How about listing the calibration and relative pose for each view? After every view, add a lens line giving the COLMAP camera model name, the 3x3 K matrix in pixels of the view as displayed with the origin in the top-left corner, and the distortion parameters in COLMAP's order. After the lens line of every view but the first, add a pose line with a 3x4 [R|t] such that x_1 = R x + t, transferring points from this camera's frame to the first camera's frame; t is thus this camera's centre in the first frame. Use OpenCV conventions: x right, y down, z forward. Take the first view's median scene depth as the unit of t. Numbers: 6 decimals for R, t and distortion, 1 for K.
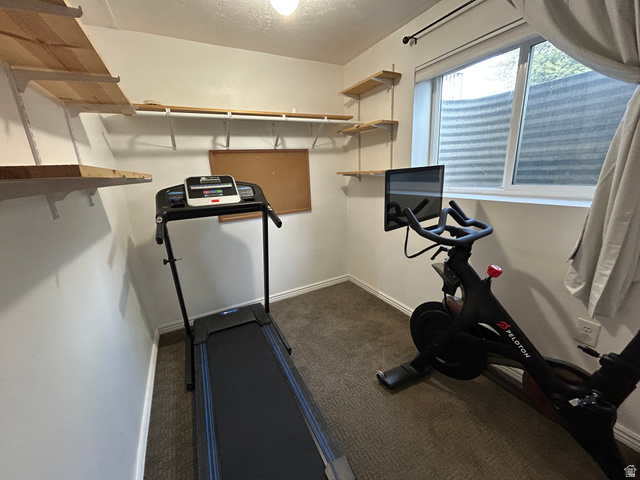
lens RADIAL K [[259.6, 0, 318.1], [0, 259.6, 239.6], [0, 0, 1]] dist [-0.001923, 0.002128]
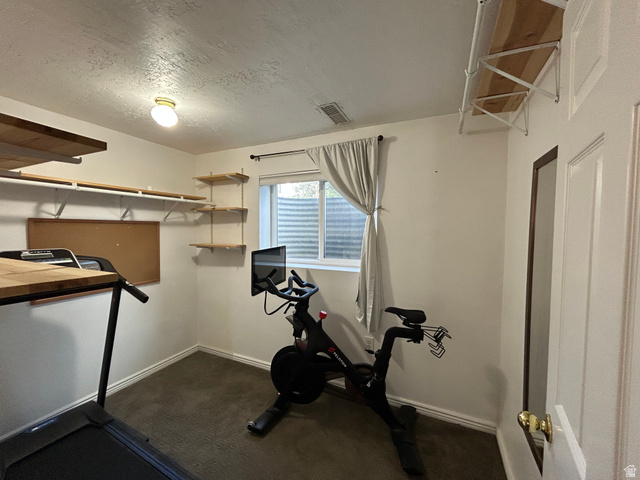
lens RADIAL K [[259.6, 0, 322.5], [0, 259.6, 239.2], [0, 0, 1]] dist [-0.001923, 0.002128]
pose [[0.796281, 0.032784, 0.604037, -0.184628], [0.111681, 0.973399, -0.200056, -0.006933], [-0.594528, 0.226760, 0.771438, -0.203819]]
